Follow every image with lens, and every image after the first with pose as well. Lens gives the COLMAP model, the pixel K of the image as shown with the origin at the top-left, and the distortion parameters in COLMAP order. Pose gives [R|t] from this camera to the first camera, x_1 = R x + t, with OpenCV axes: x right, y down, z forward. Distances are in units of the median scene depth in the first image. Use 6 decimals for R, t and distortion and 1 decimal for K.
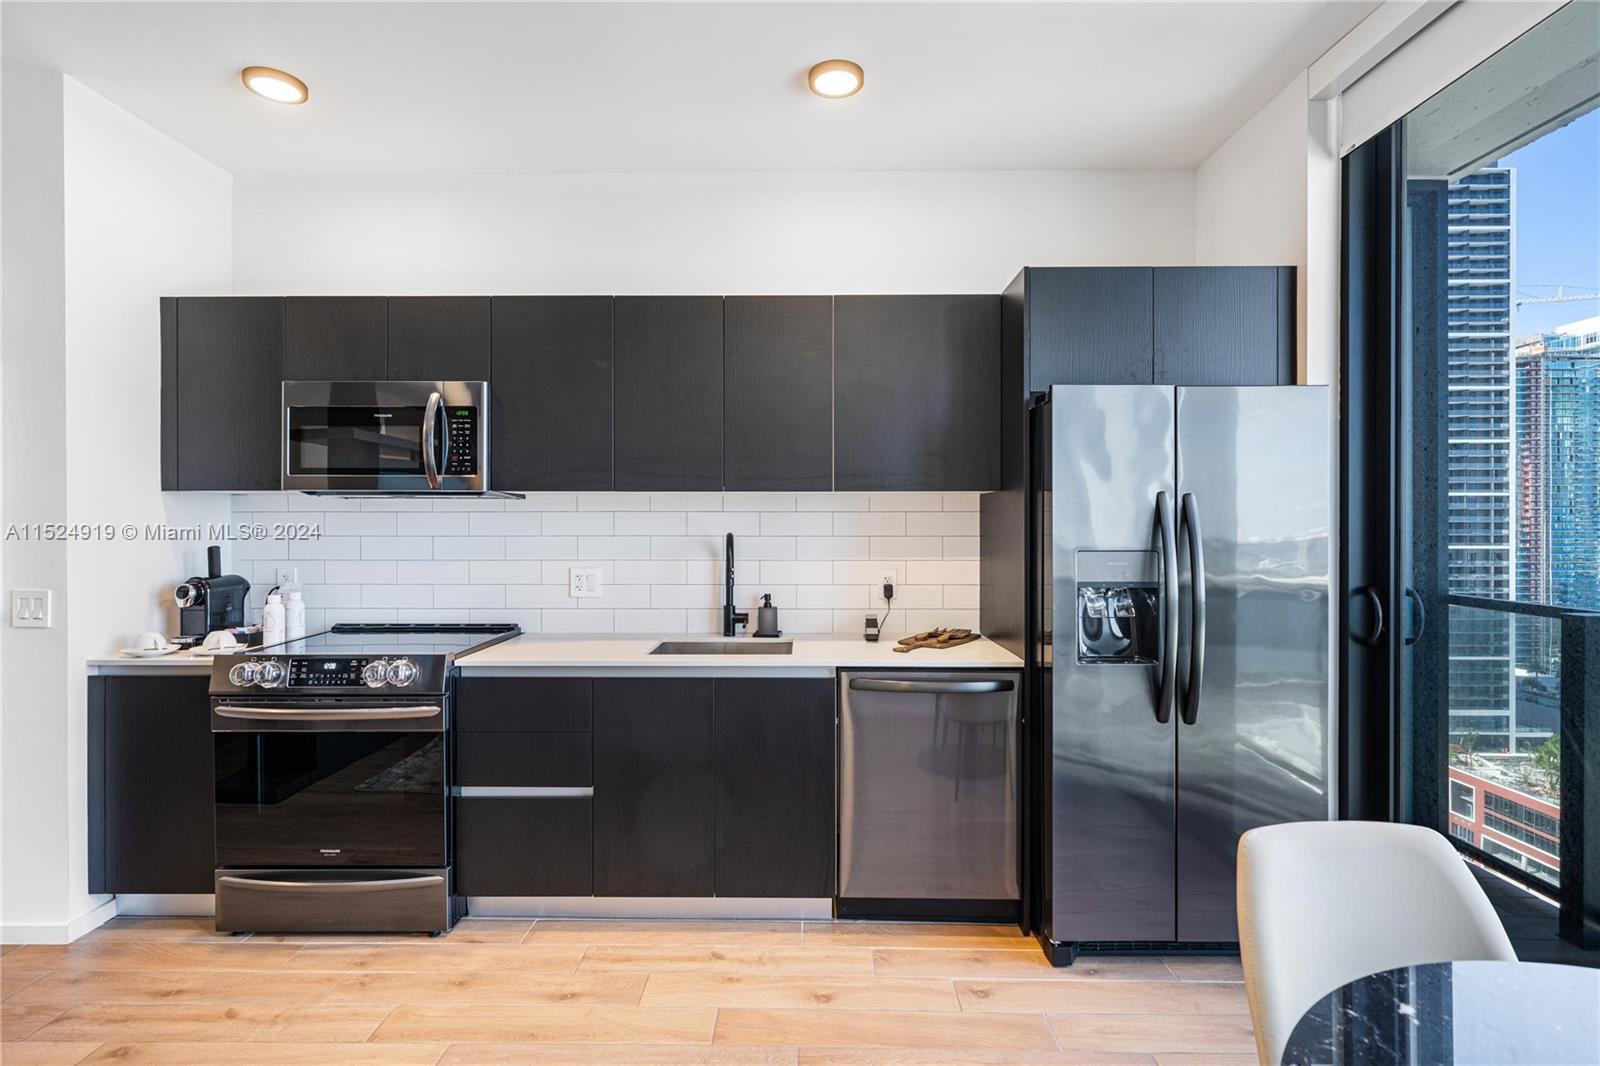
lens RADIAL K [[744.5, 0, 787.6], [0, 744.5, 541.2], [0, 0, 1]] dist [0.003984, 0.000633]
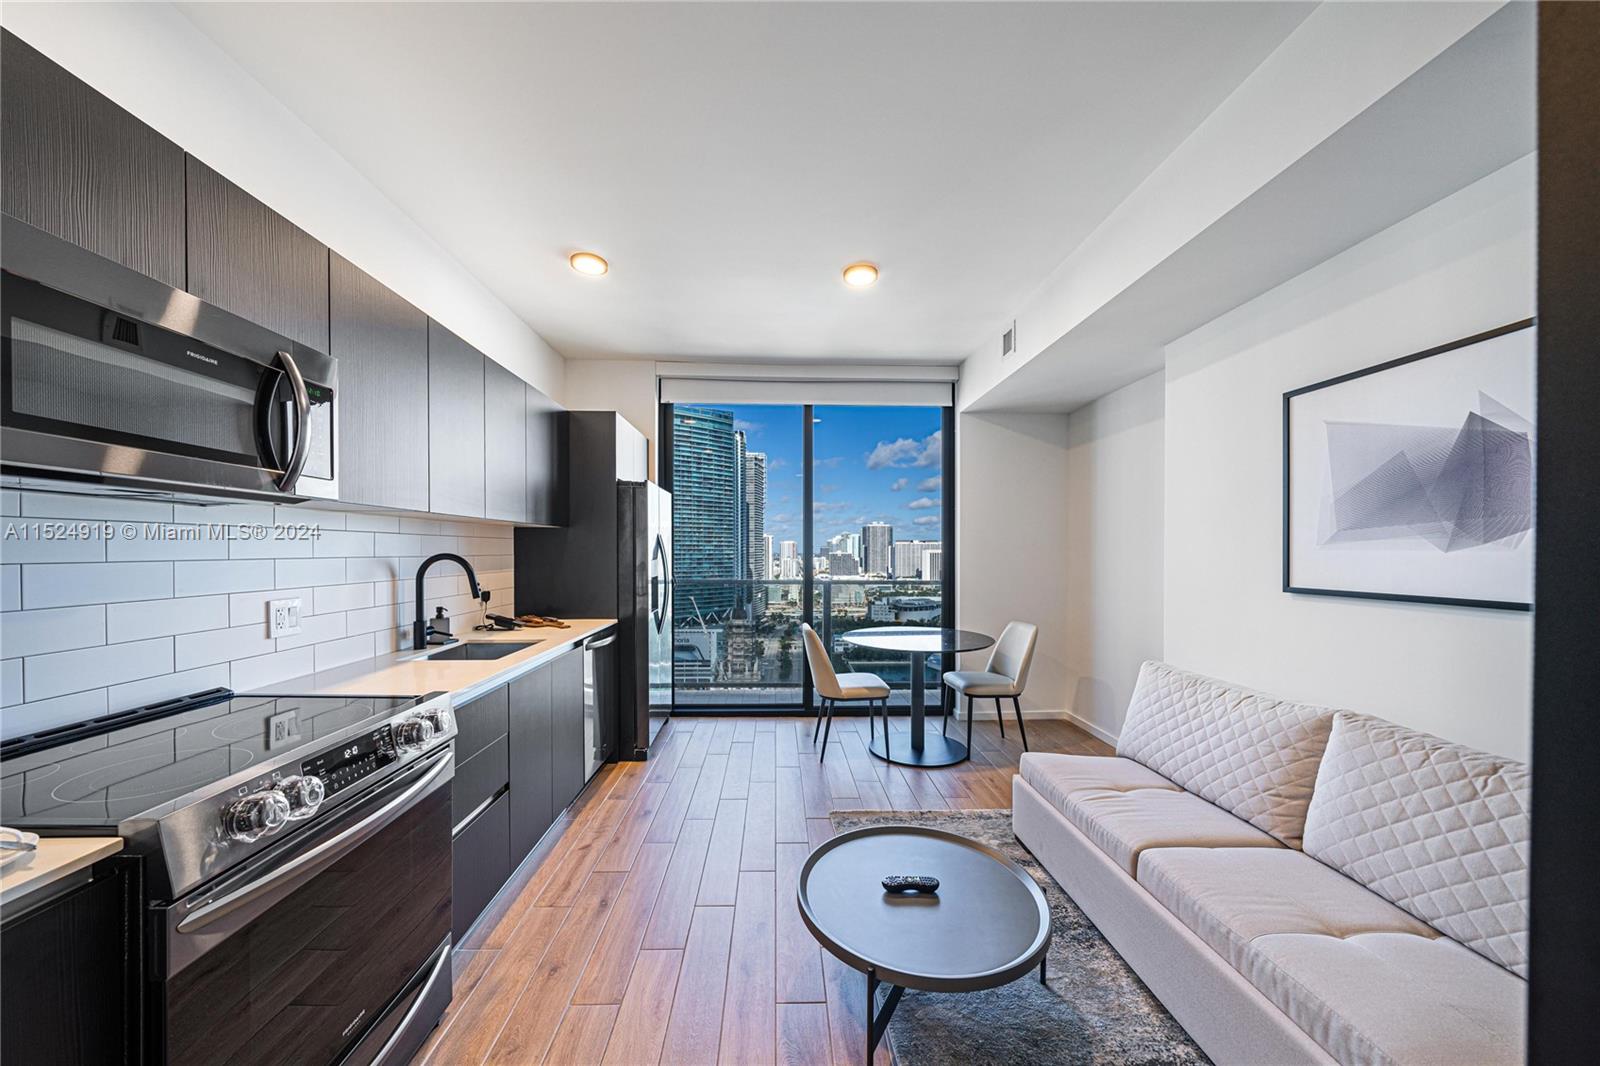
lens RADIAL K [[563.1, 0, 796.9], [0, 563.1, 557.5], [0, 0, 1]] dist [-0.004677, 0.000666]
pose [[-0.061918, -0.011993, 0.998009, -1.138897], [0.012881, 0.999835, 0.012814, -0.011359], [-0.997998, 0.013649, -0.061753, 0.618601]]
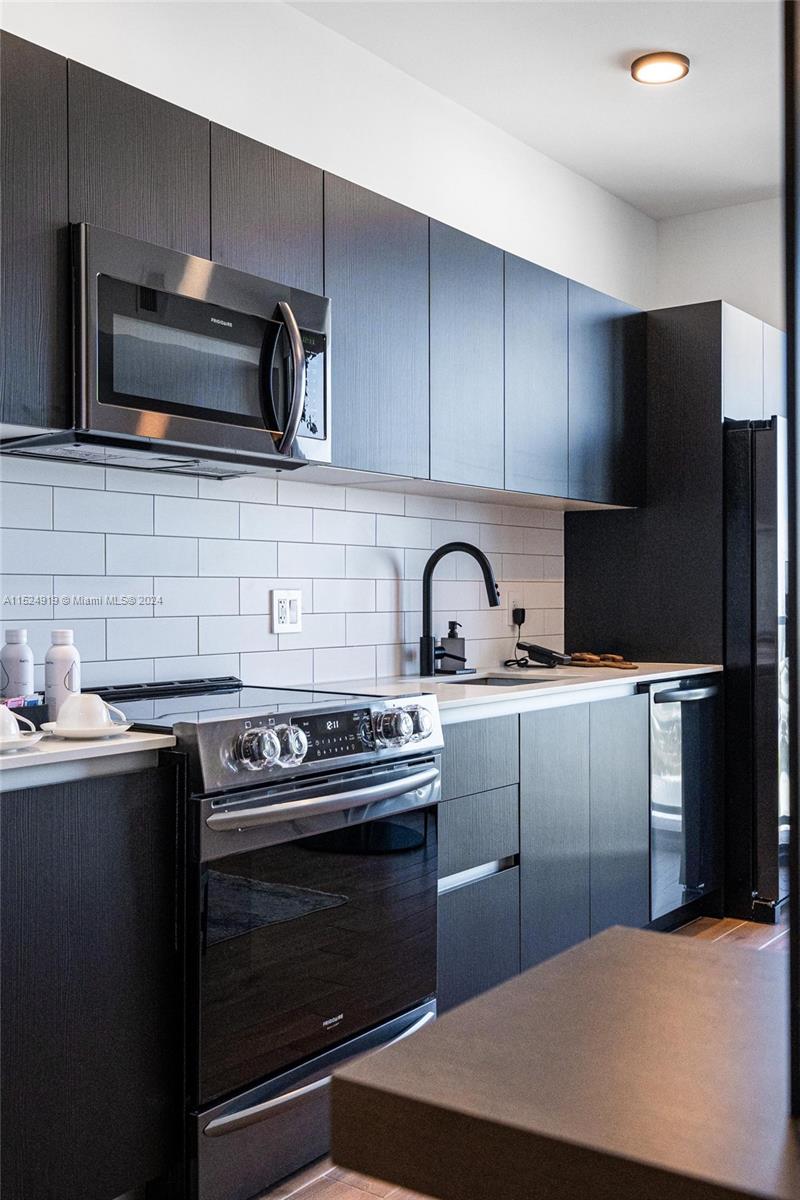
lens RADIAL K [[1229.5, 0, 366.2], [0, 1229.5, 609.4], [0, 0, 1]] dist [-0.017765, 0.000000]
pose [[0.586305, -0.008692, 0.810044, -1.424943], [0.015212, 0.999884, -0.000282, 0.069891], [-0.809947, 0.012488, 0.586370, 0.364989]]
